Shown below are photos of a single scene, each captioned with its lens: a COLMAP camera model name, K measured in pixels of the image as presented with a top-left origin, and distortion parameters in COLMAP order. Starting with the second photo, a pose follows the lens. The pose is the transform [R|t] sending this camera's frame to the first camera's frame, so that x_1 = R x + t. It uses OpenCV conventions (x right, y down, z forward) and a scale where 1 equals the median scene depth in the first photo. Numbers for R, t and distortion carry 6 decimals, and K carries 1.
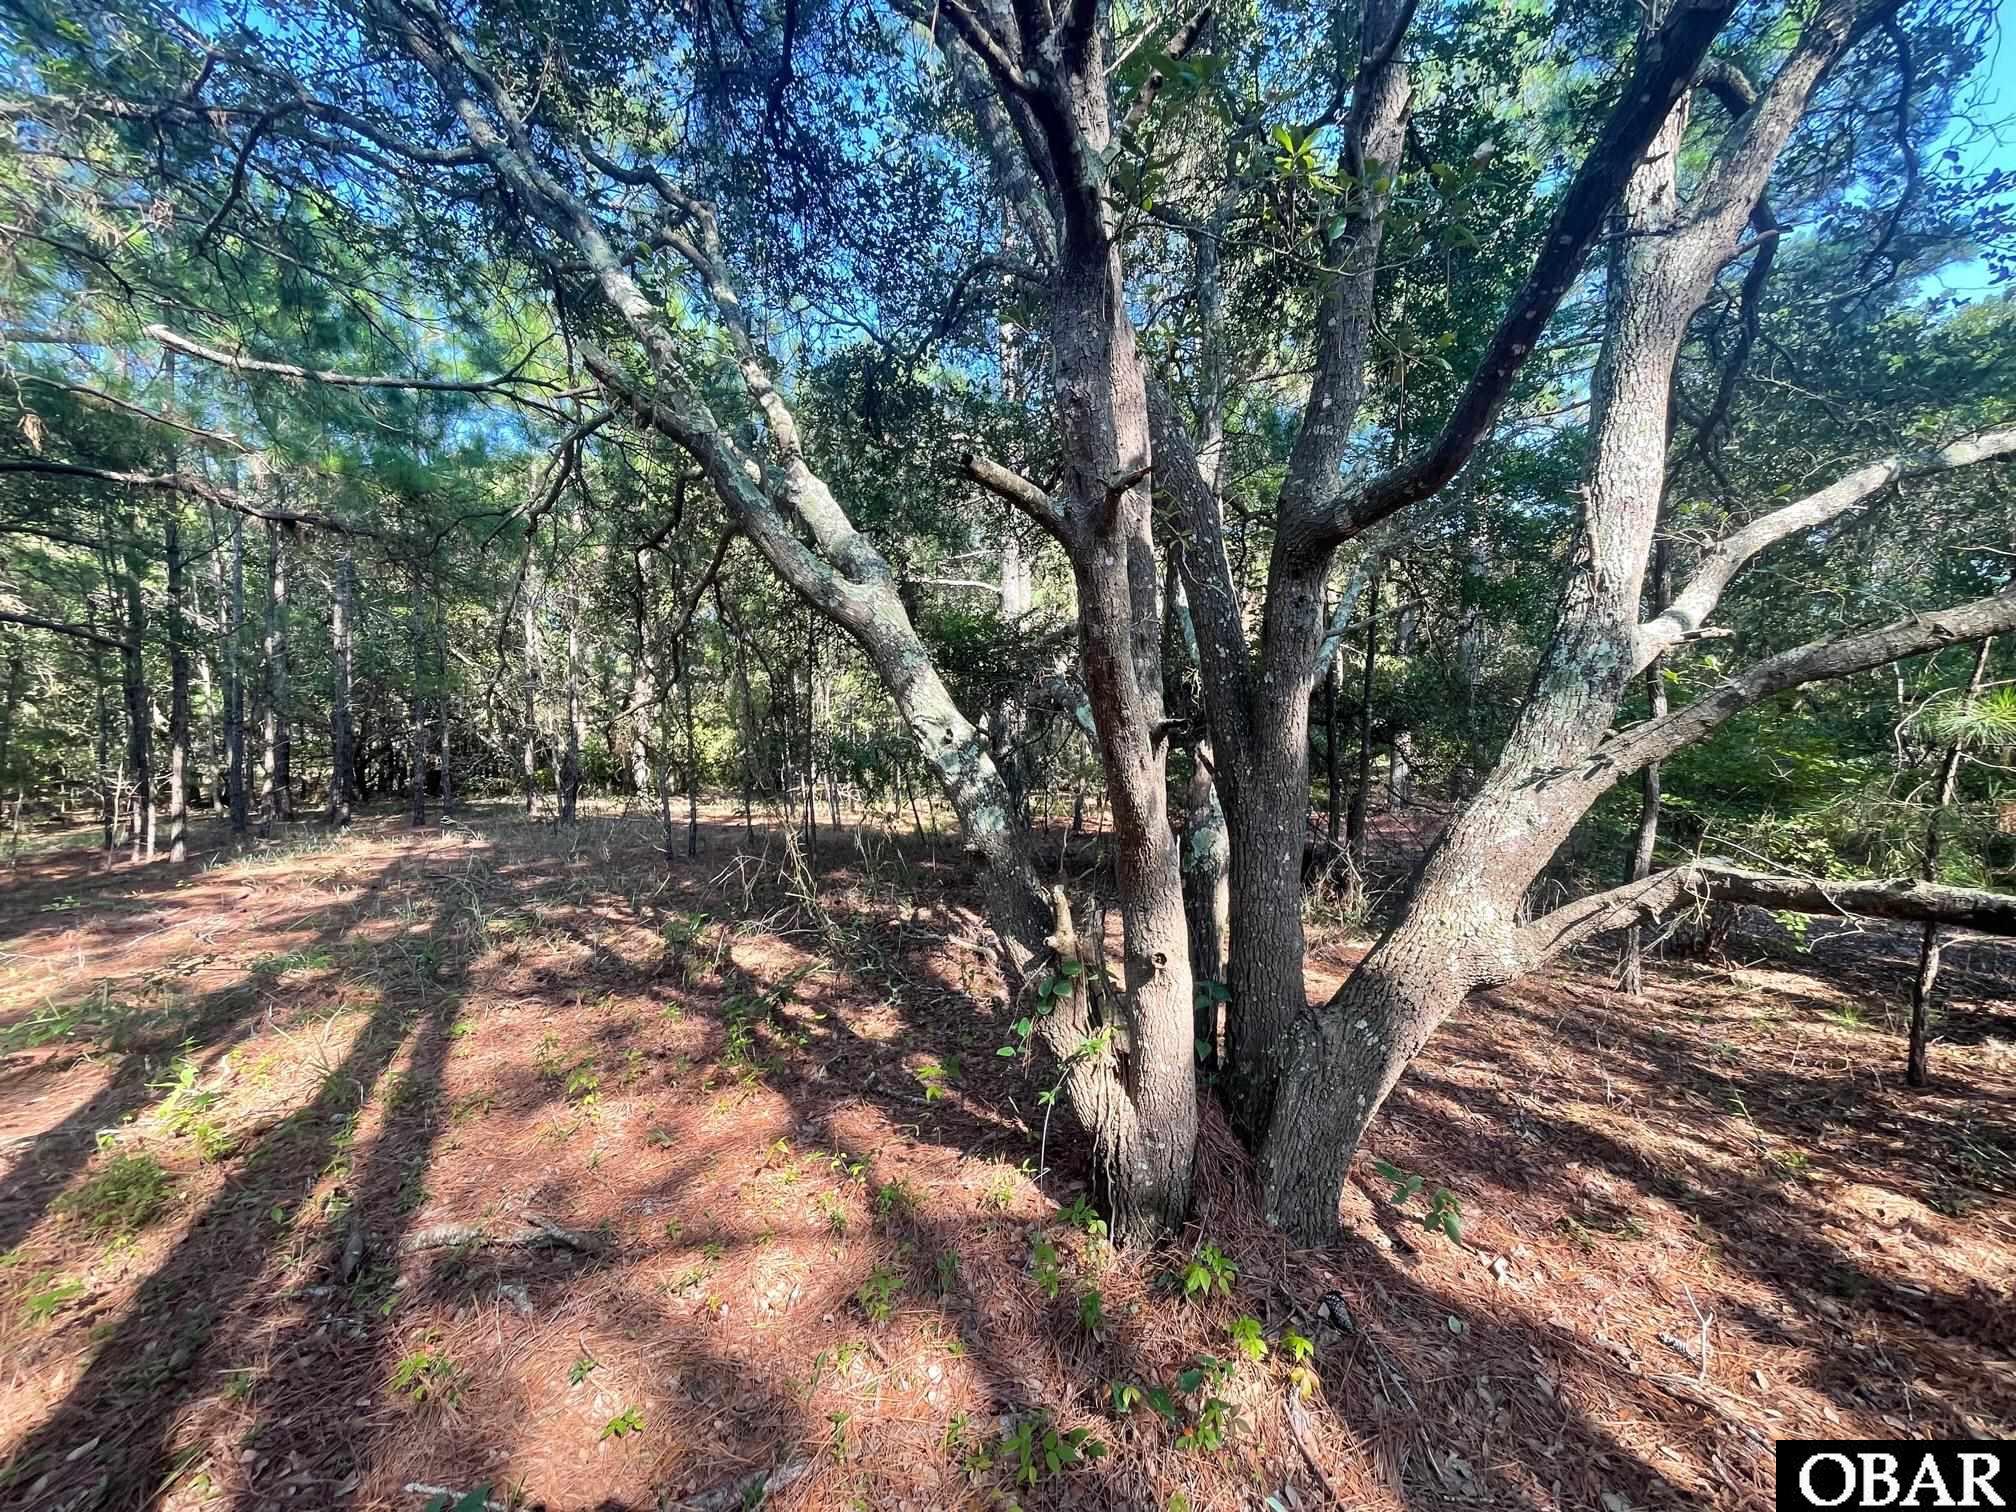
lens RADIAL K [[809.3, 0, 988.9], [0, 809.3, 764.6], [0, 0, 1]] dist [0.007718, -0.001531]
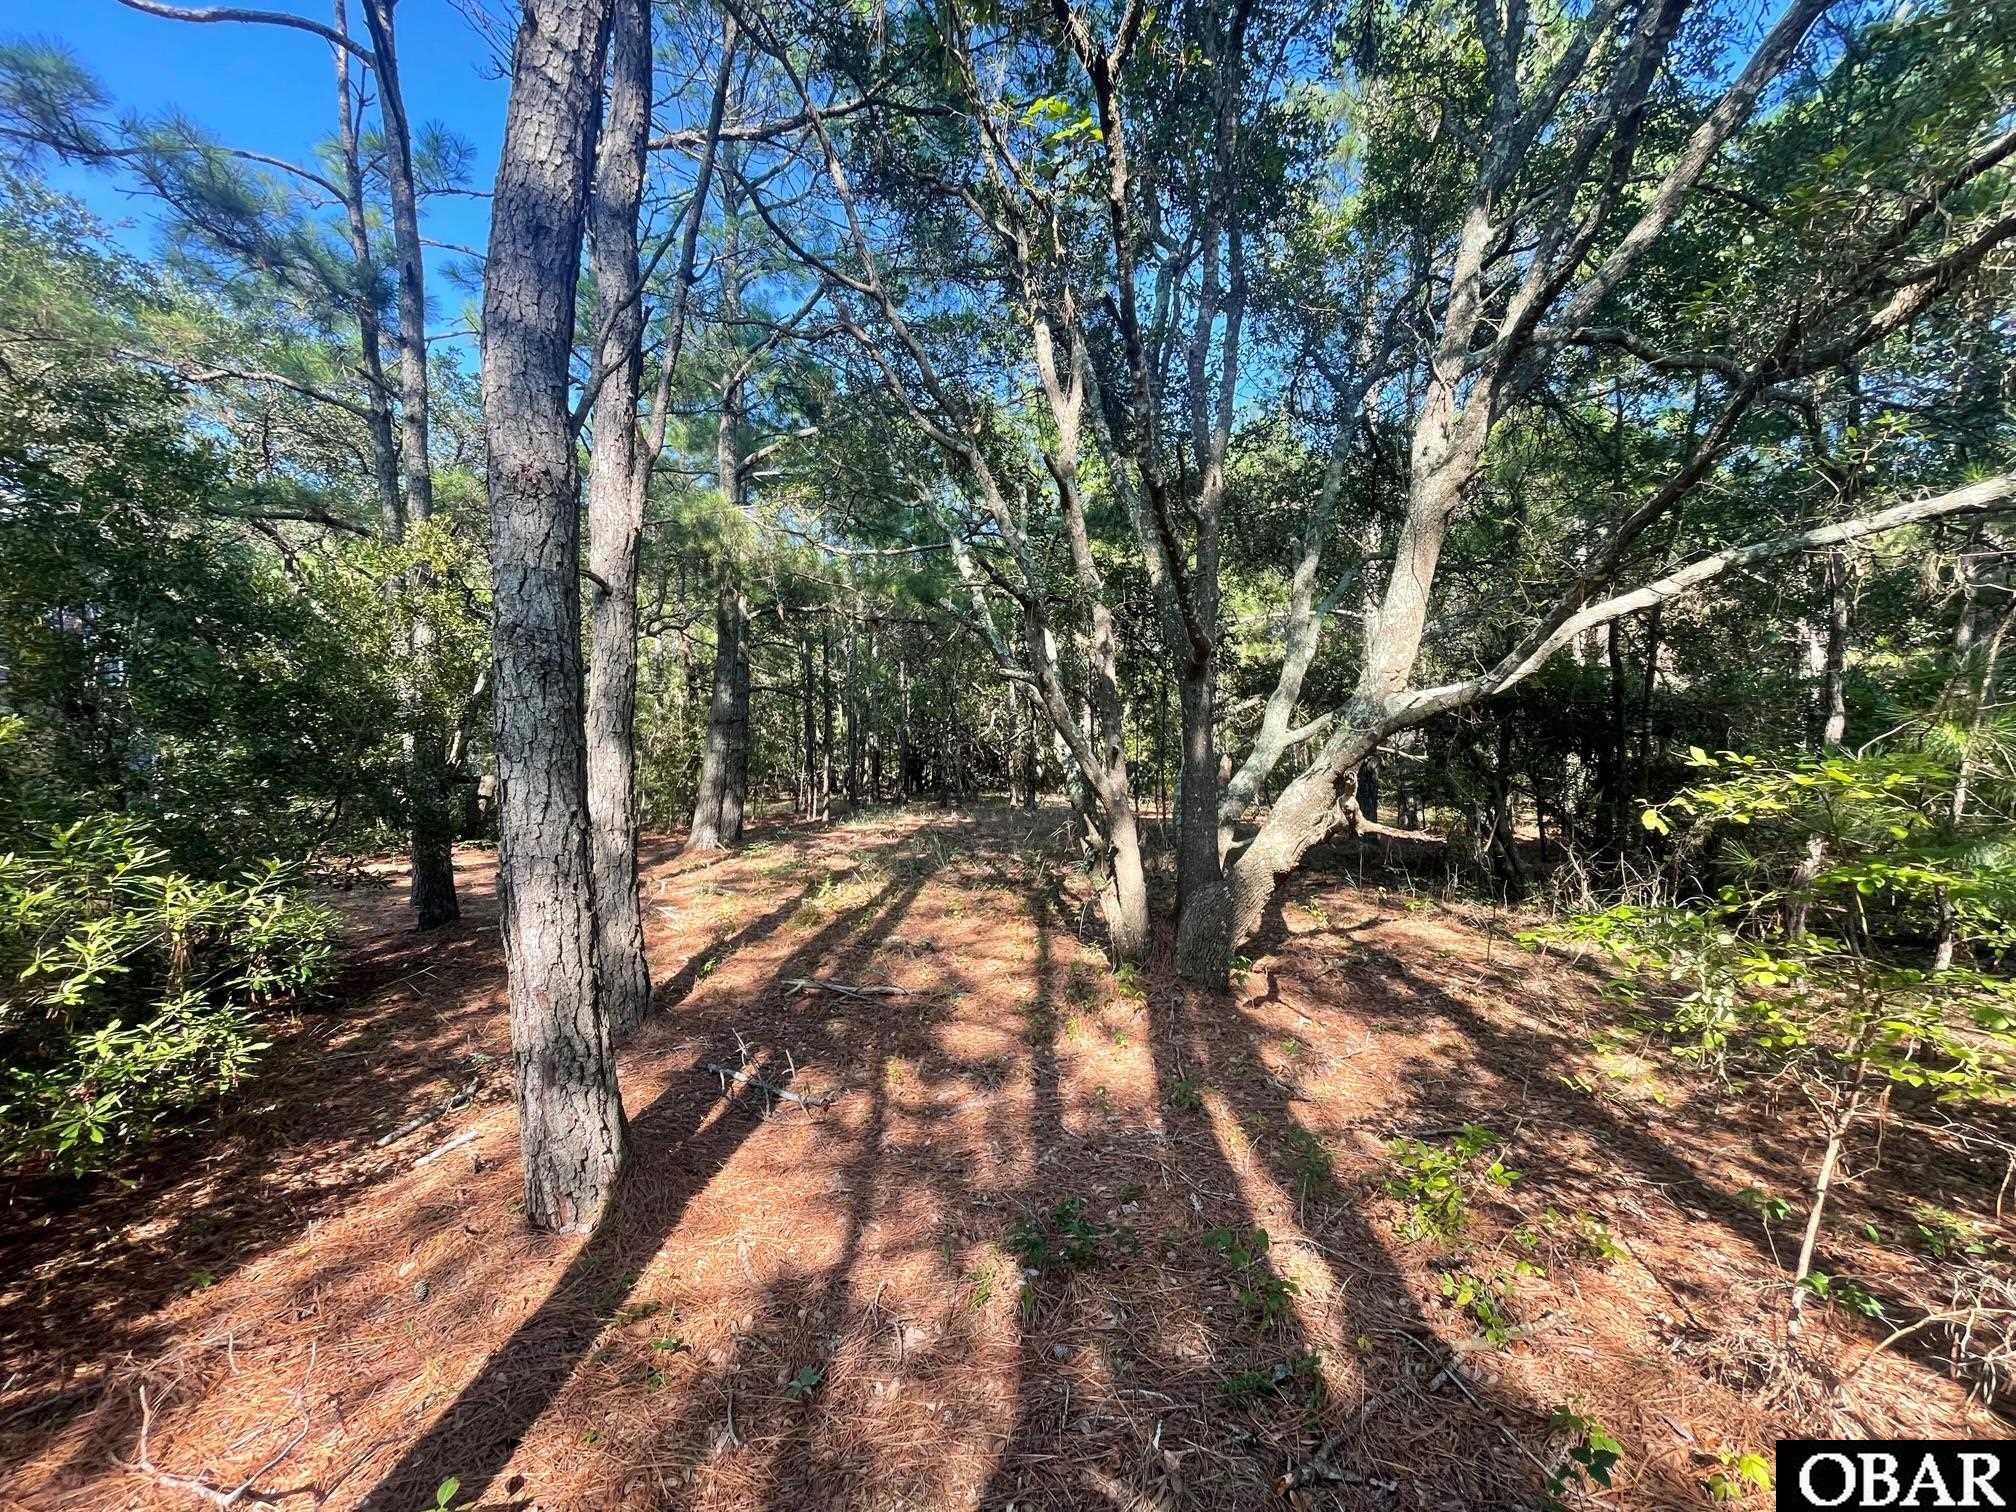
lens RADIAL K [[809.3, 0, 1001.9], [0, 809.3, 770.4], [0, 0, 1]] dist [0.007718, -0.001531]
pose [[0.841639, 0.015520, -0.539818, 0.652549], [-0.017137, 0.999851, 0.002027, 0.009049], [0.539769, 0.007545, 0.841779, -0.651168]]
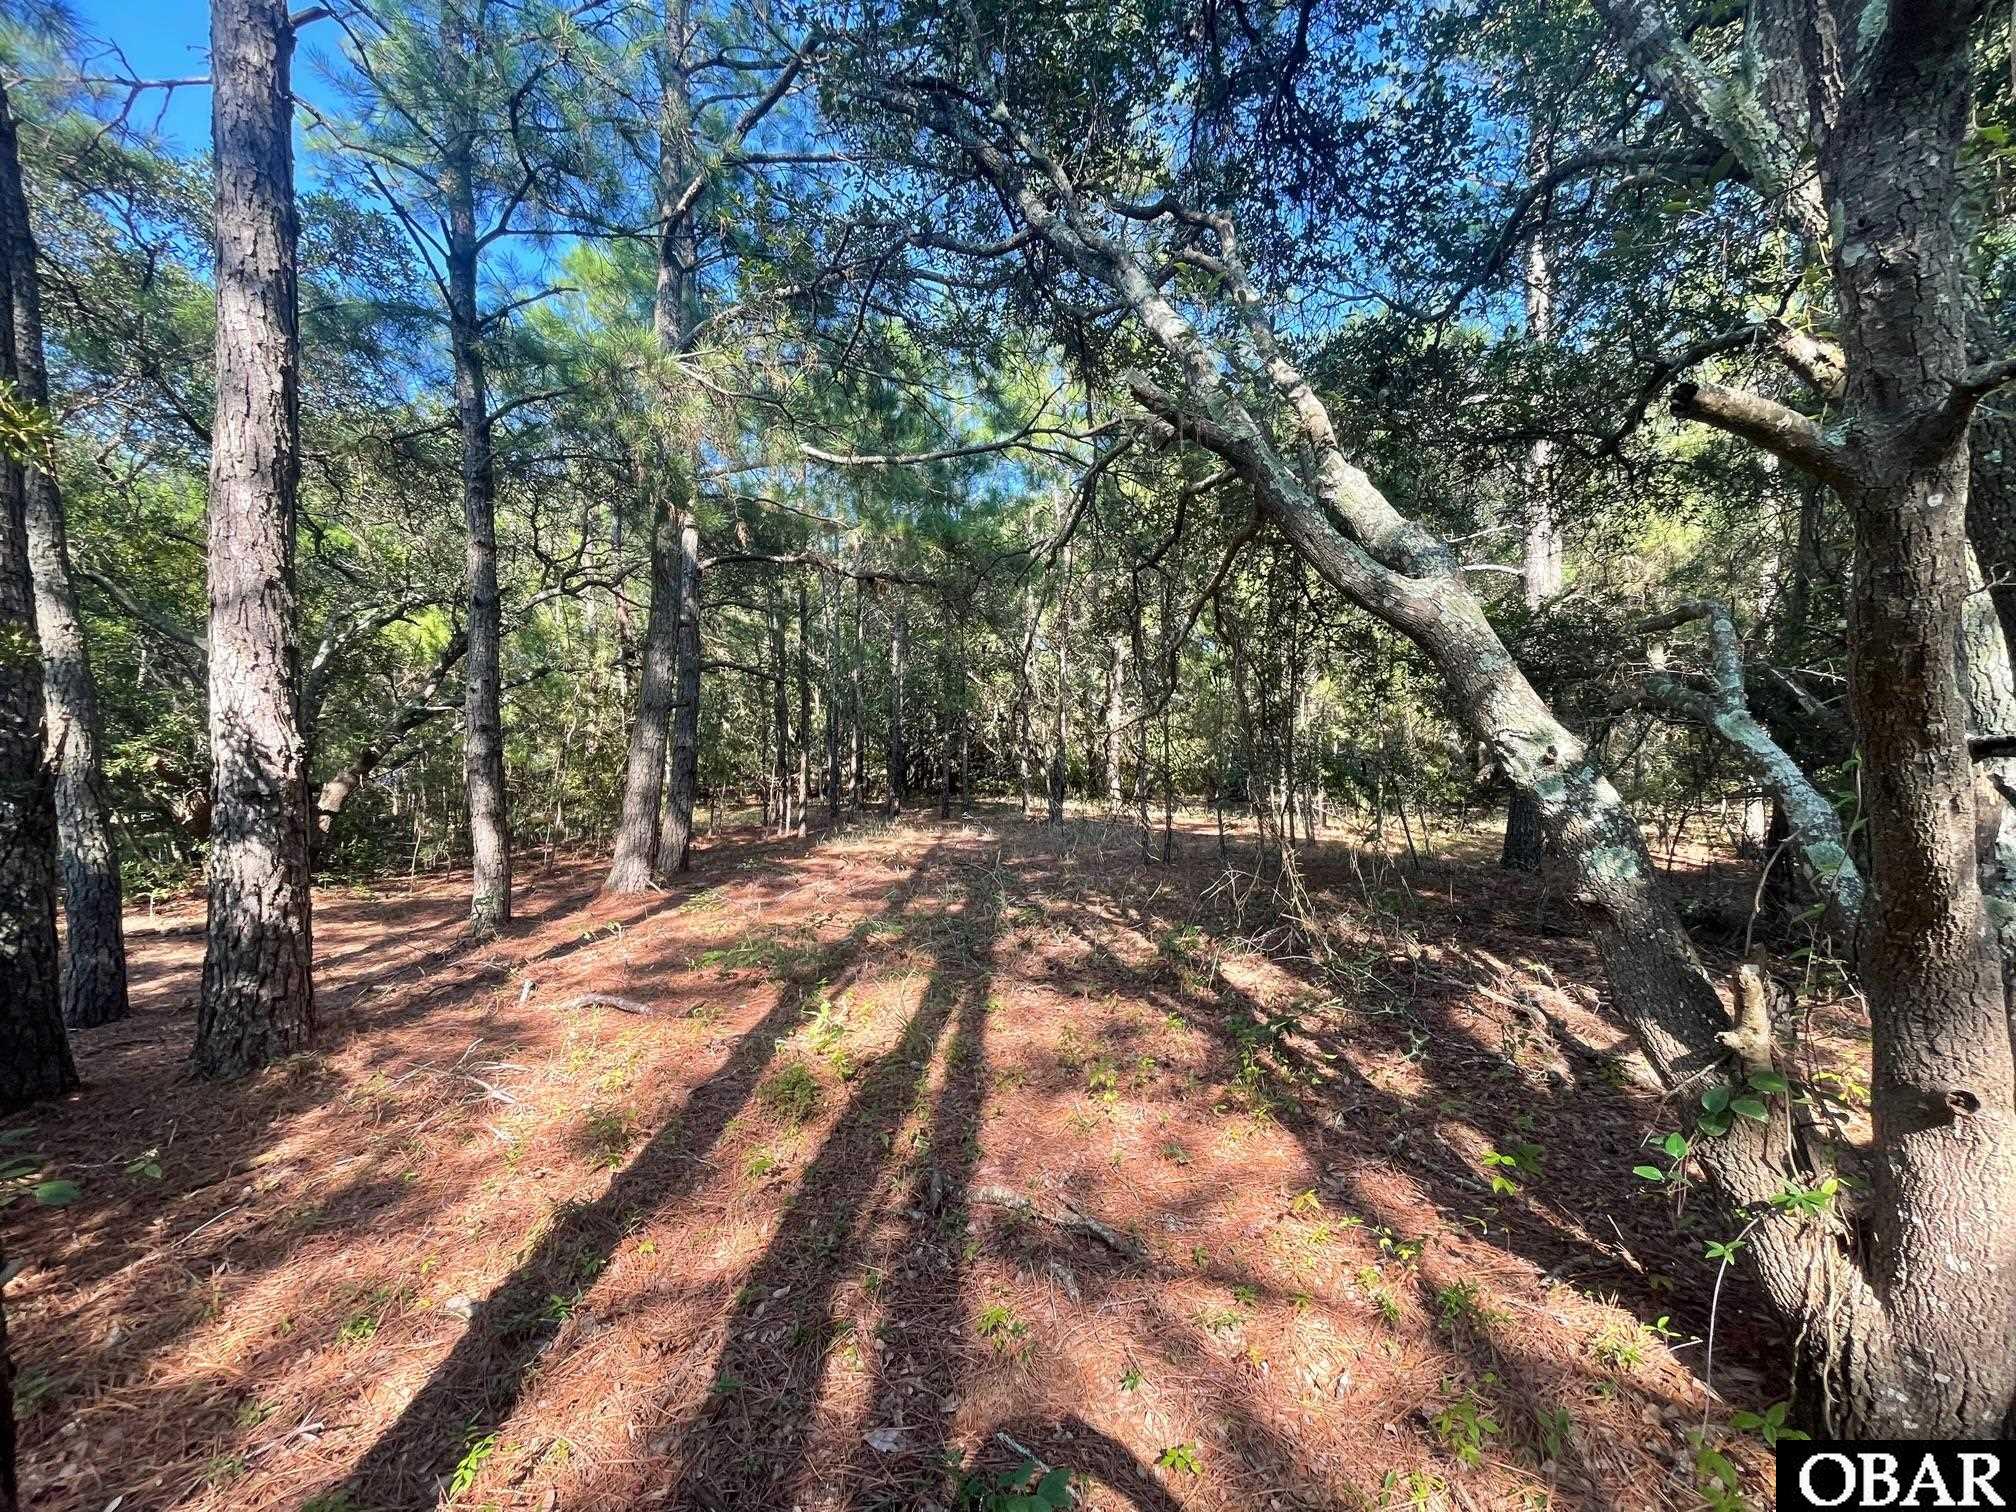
lens RADIAL K [[809.3, 0, 999.9], [0, 809.3, 764.6], [0, 0, 1]] dist [0.007718, -0.001531]
pose [[0.859607, 0.013866, -0.510768, -0.065810], [-0.018509, 0.999821, -0.004007, -0.007731], [0.510621, 0.012899, 0.859709, 0.017020]]
